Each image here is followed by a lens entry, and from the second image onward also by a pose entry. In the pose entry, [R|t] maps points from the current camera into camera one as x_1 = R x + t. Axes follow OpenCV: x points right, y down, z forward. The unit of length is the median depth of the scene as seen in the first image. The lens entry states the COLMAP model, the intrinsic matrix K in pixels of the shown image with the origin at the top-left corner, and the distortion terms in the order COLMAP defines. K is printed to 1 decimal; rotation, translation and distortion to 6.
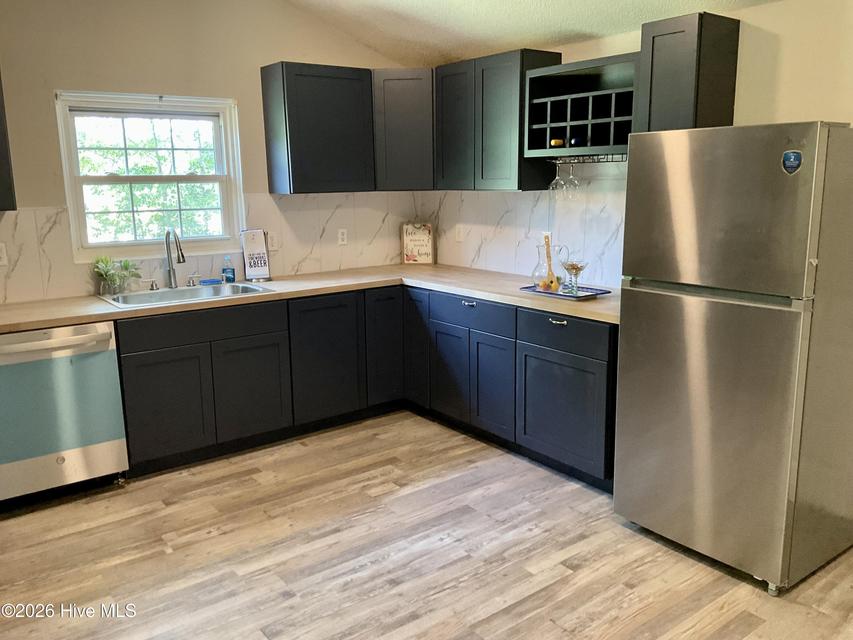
lens RADIAL K [[707.0, 0, 427.7], [0, 707.0, 316.9], [0, 0, 1]] dist [0.110918, -0.213455]
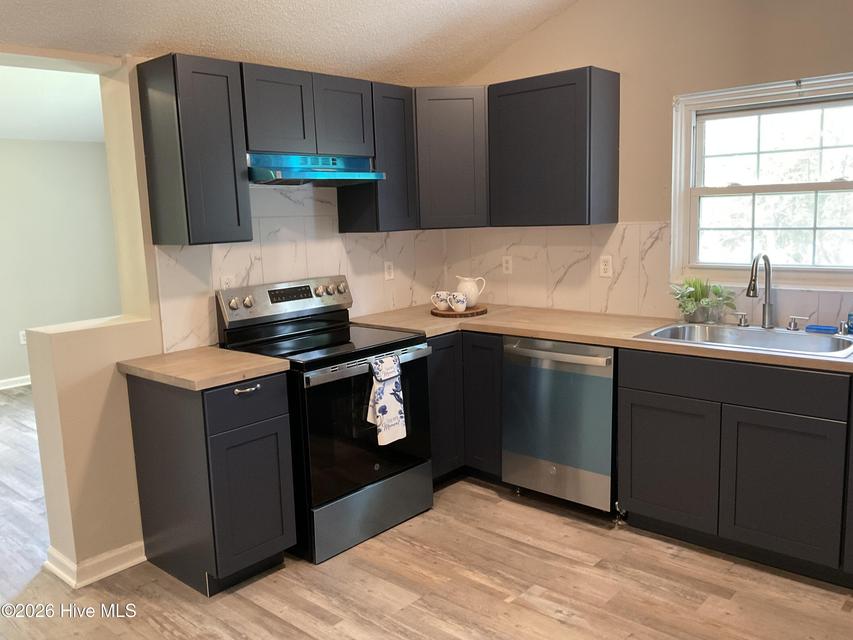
lens RADIAL K [[707.0, 0, 427.7], [0, 707.0, 316.9], [0, 0, 1]] dist [0.110918, -0.213455]
pose [[0.189806, 0.152814, -0.969856, 0.363927], [-0.157660, 0.979738, 0.123516, -0.100346], [0.969081, 0.129463, 0.210053, 0.530168]]
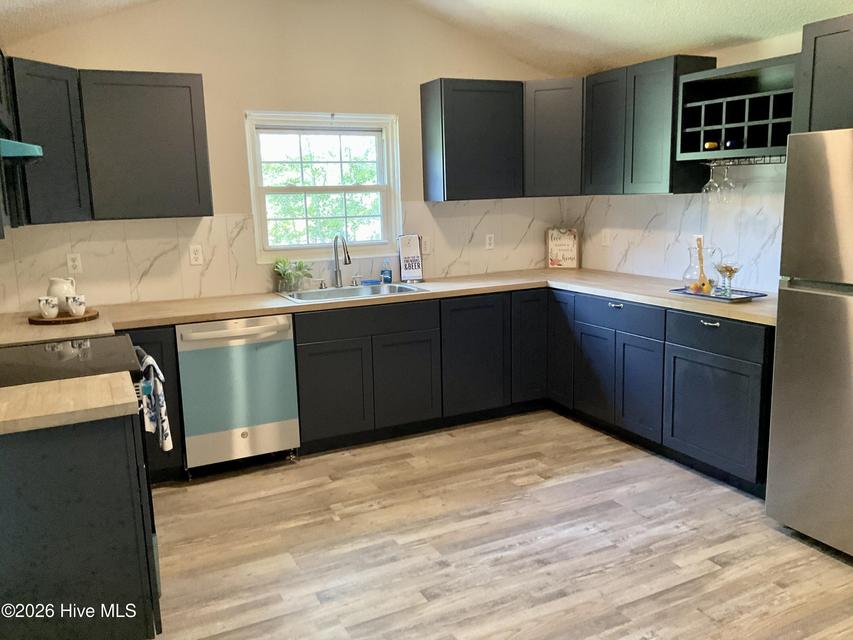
lens RADIAL K [[707.0, 0, 427.7], [0, 707.0, 316.9], [0, 0, 1]] dist [0.110918, -0.213455]
pose [[0.982467, 0.020636, -0.185293, -0.018191], [-0.023700, 0.999616, -0.014335, 0.019986], [0.184926, 0.018475, 0.982579, -0.057419]]
